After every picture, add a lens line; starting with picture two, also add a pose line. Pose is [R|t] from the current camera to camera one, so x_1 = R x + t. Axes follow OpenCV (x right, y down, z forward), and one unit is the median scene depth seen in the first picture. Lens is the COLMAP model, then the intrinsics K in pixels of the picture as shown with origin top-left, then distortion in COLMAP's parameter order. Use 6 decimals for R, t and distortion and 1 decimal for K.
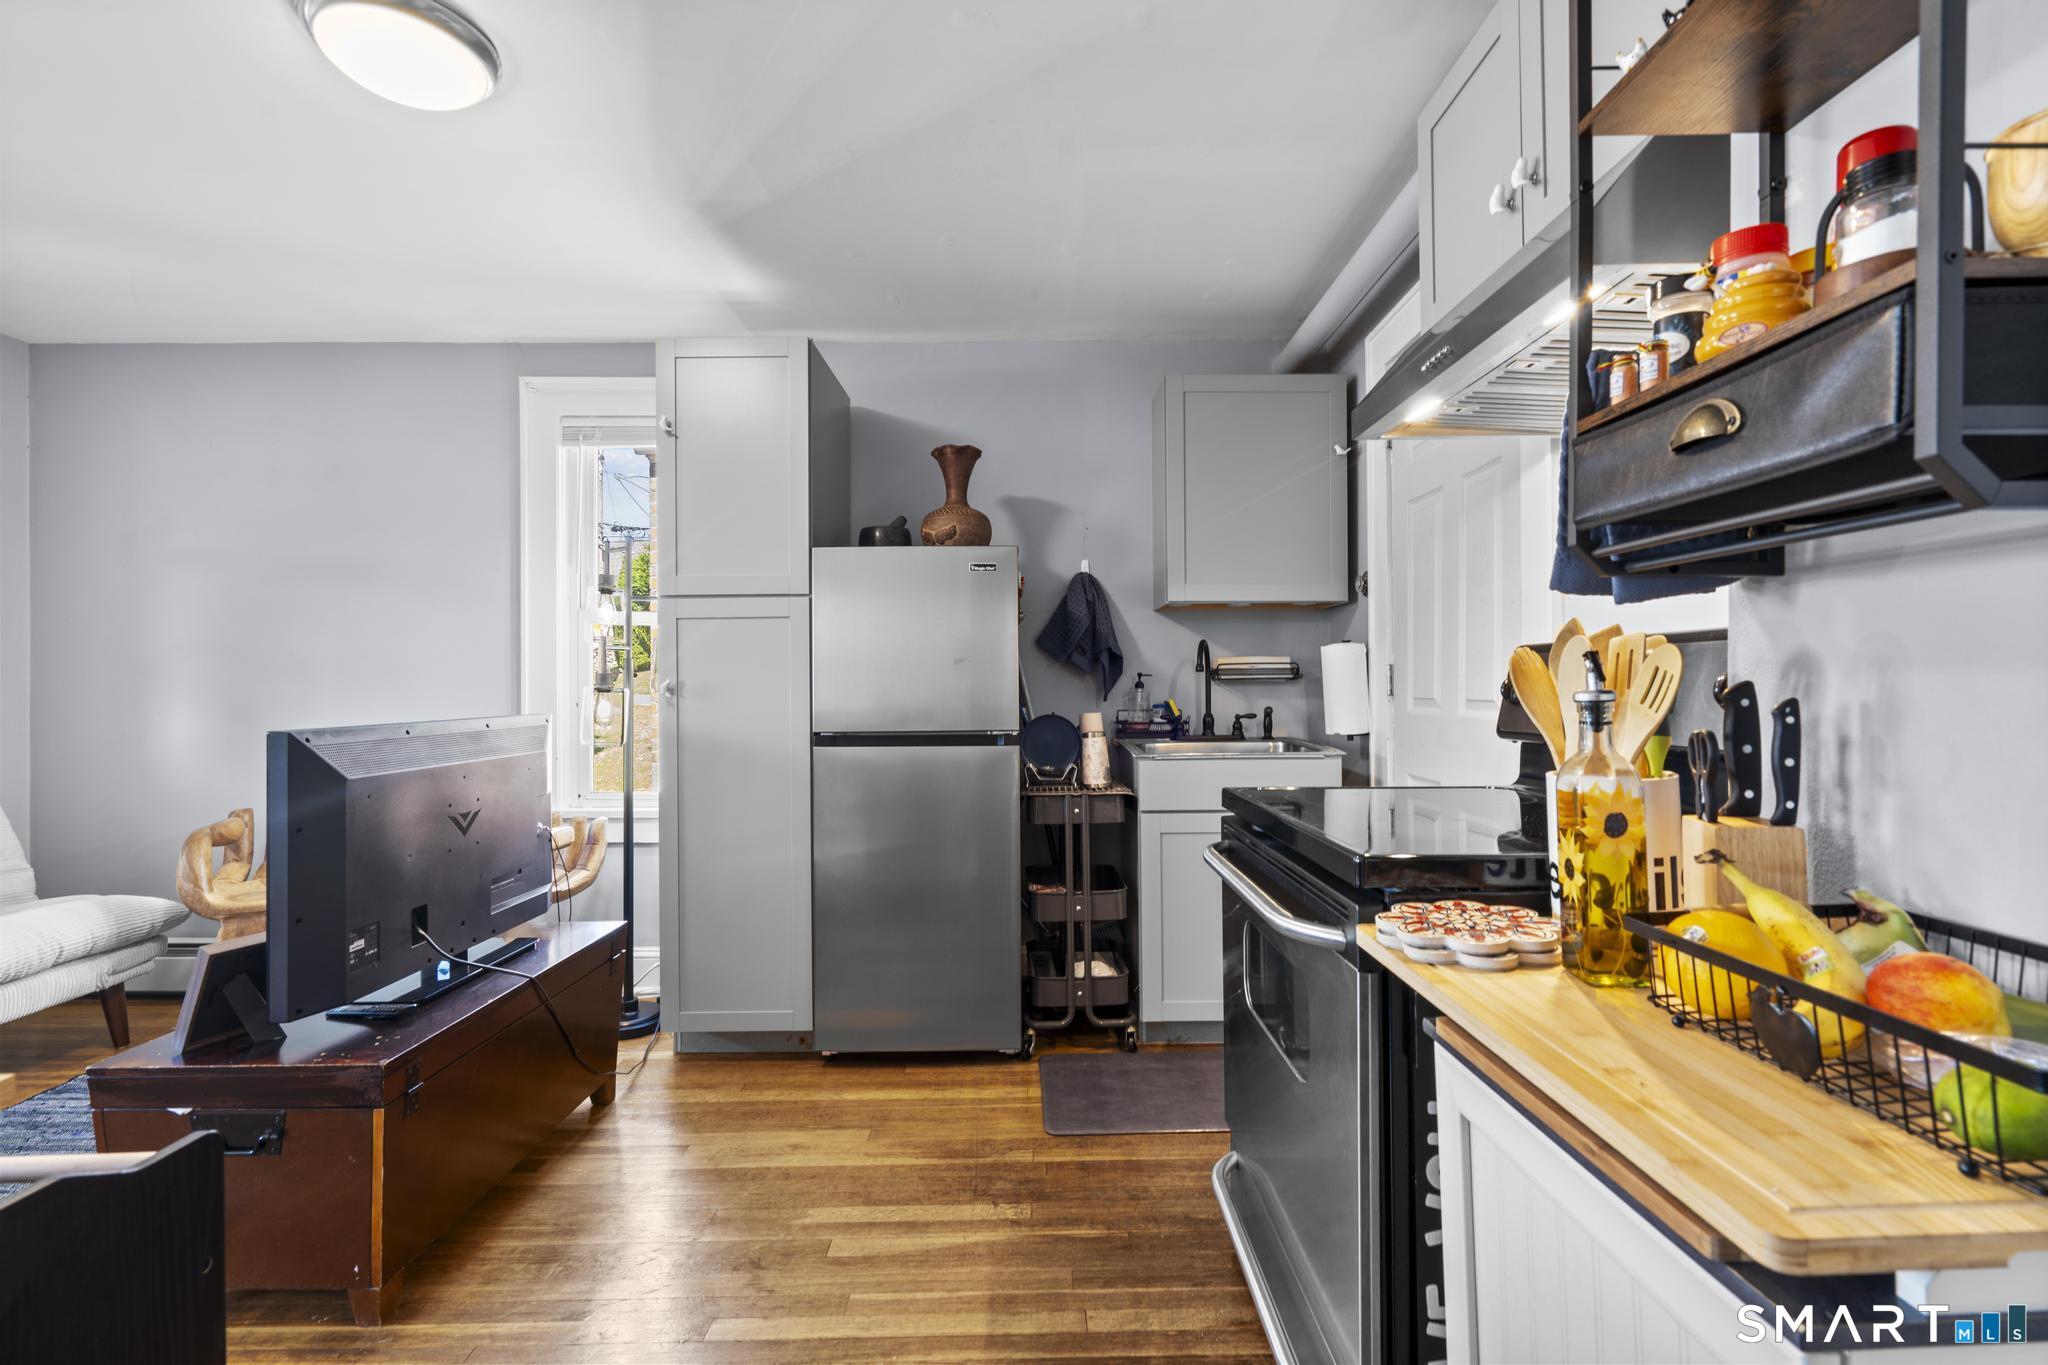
lens RADIAL K [[920.7, 0, 1030.5], [0, 920.7, 683.6], [0, 0, 1]] dist [0.002802, 0.001786]
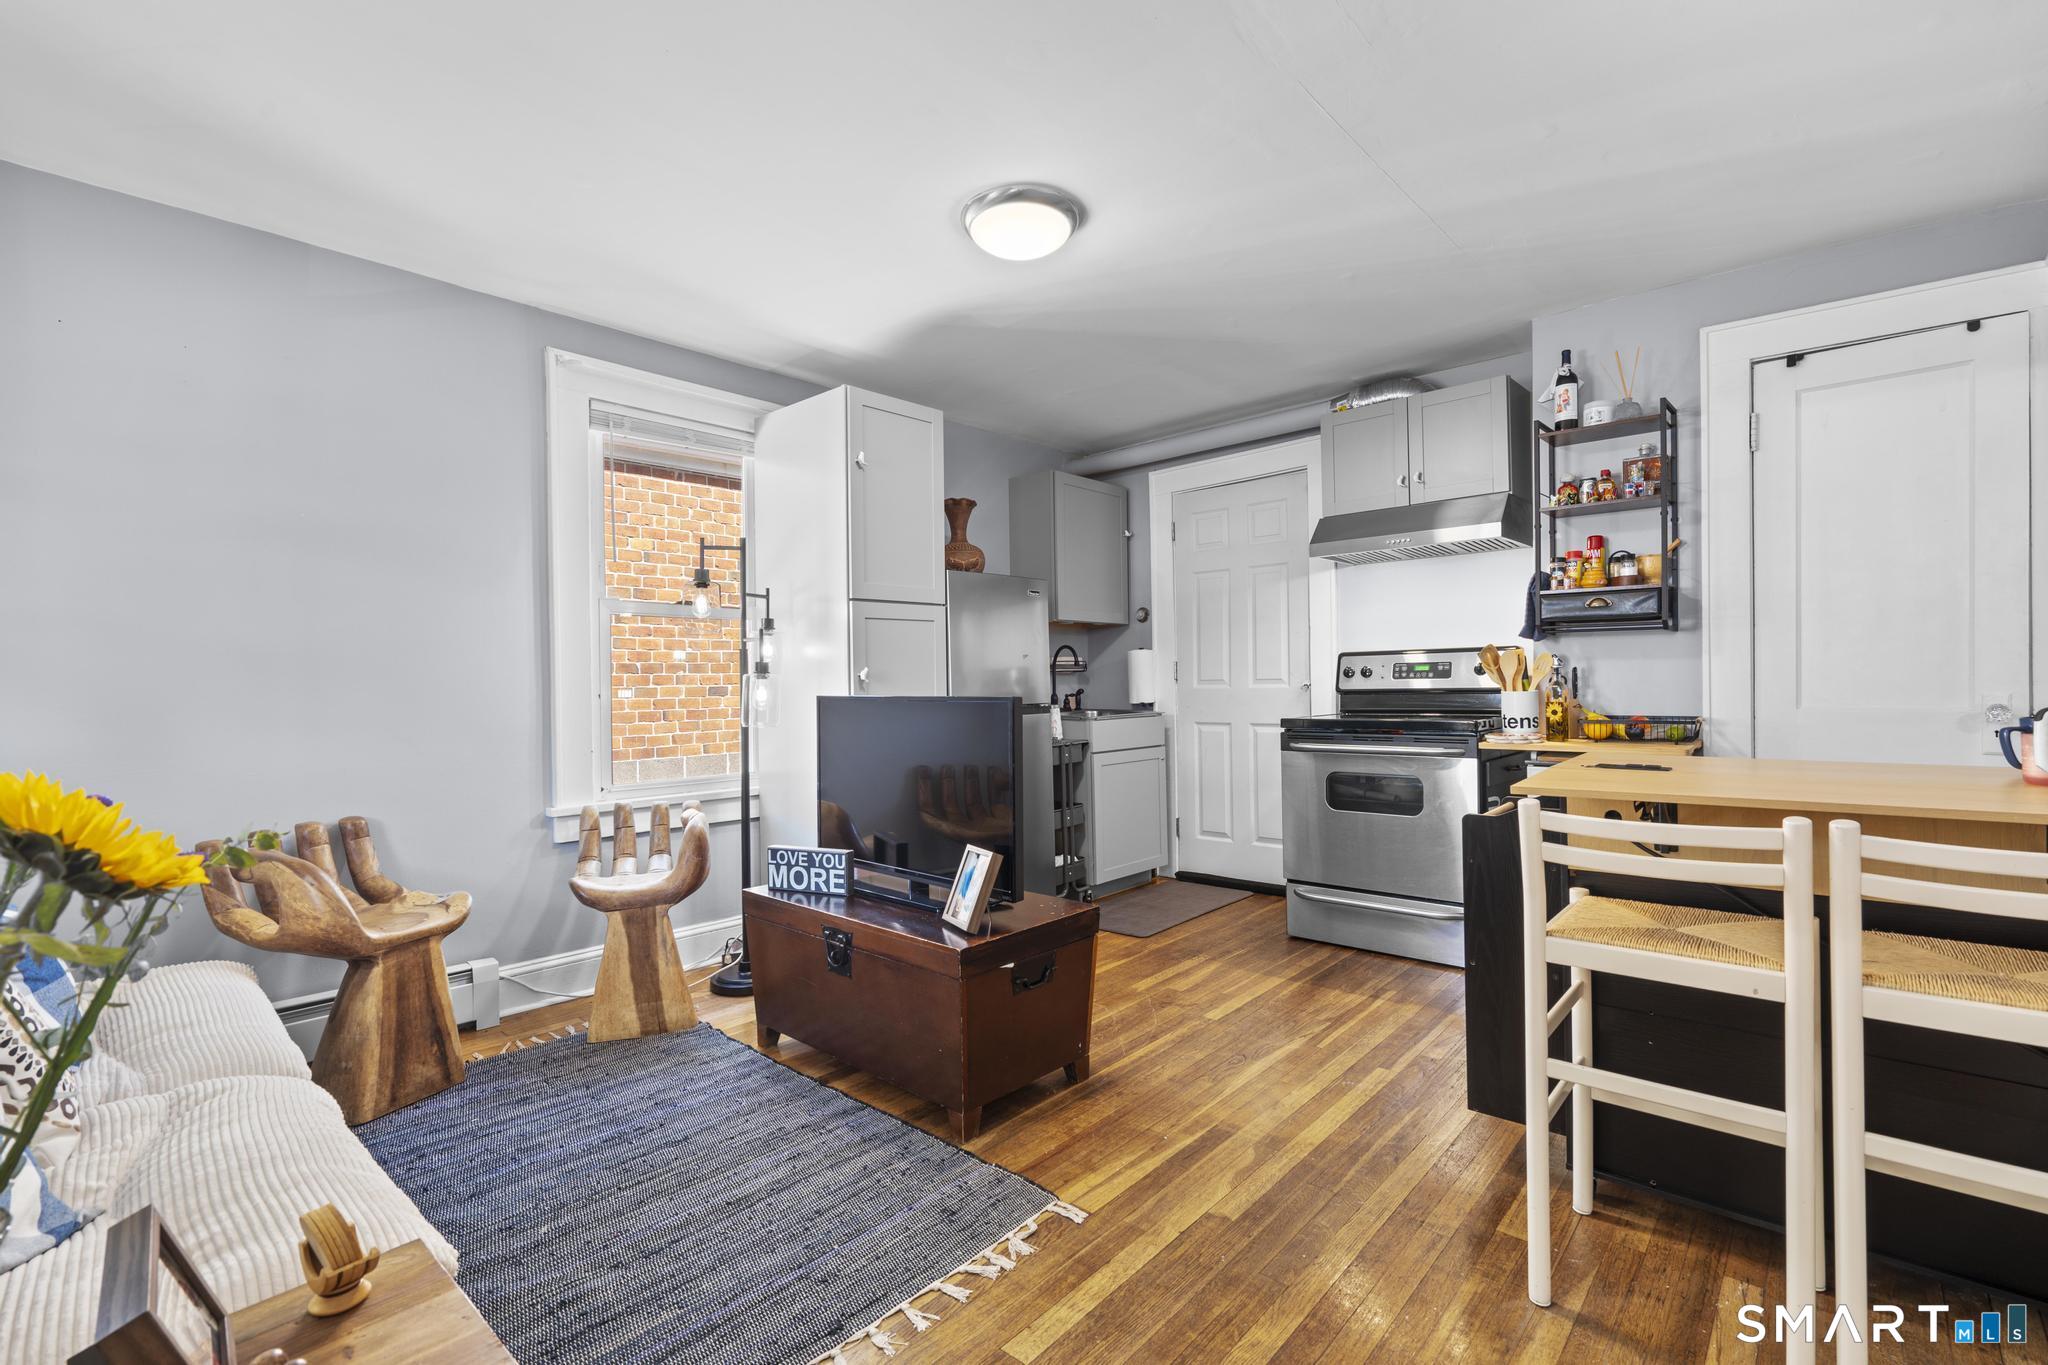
lens RADIAL K [[920.7, 0, 1036.3], [0, 920.7, 685.9], [0, 0, 1]] dist [0.002802, 0.001786]
pose [[0.671793, -0.011843, 0.740644, -1.527413], [0.011790, 0.999916, 0.005295, 0.019985], [-0.740645, 0.005175, 0.671877, 0.014147]]
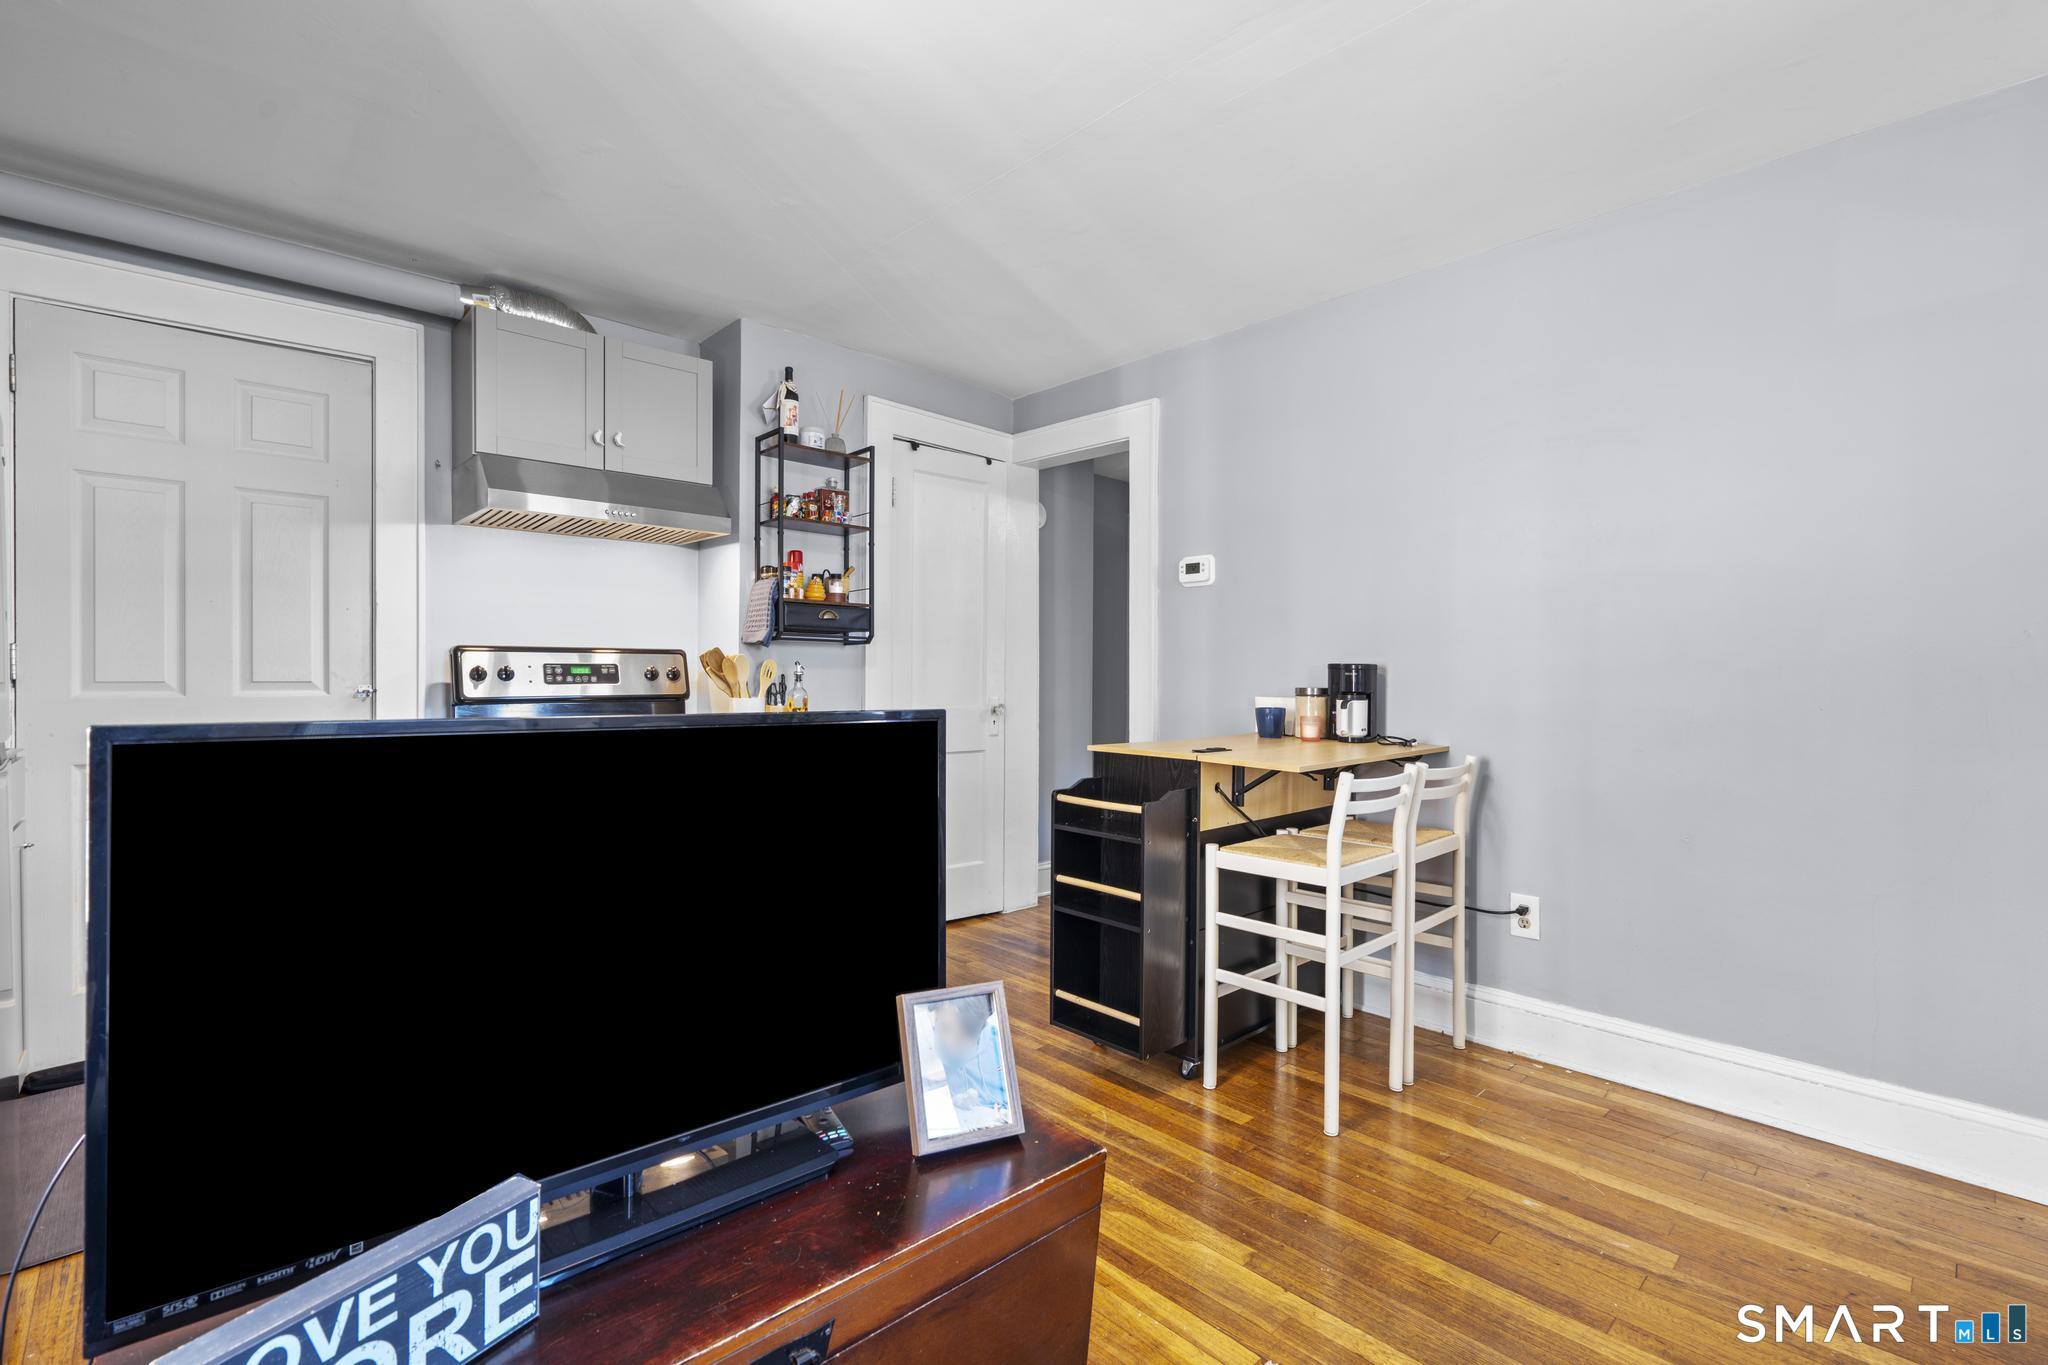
lens RADIAL K [[920.7, 0, 1037.7], [0, 920.7, 680.0], [0, 0, 1]] dist [0.002802, 0.001786]
pose [[-0.680286, 0.000180, 0.732947, -1.236795], [-0.001005, 0.999999, -0.001179, 0.019572], [-0.732946, -0.001539, -0.680285, 1.178916]]
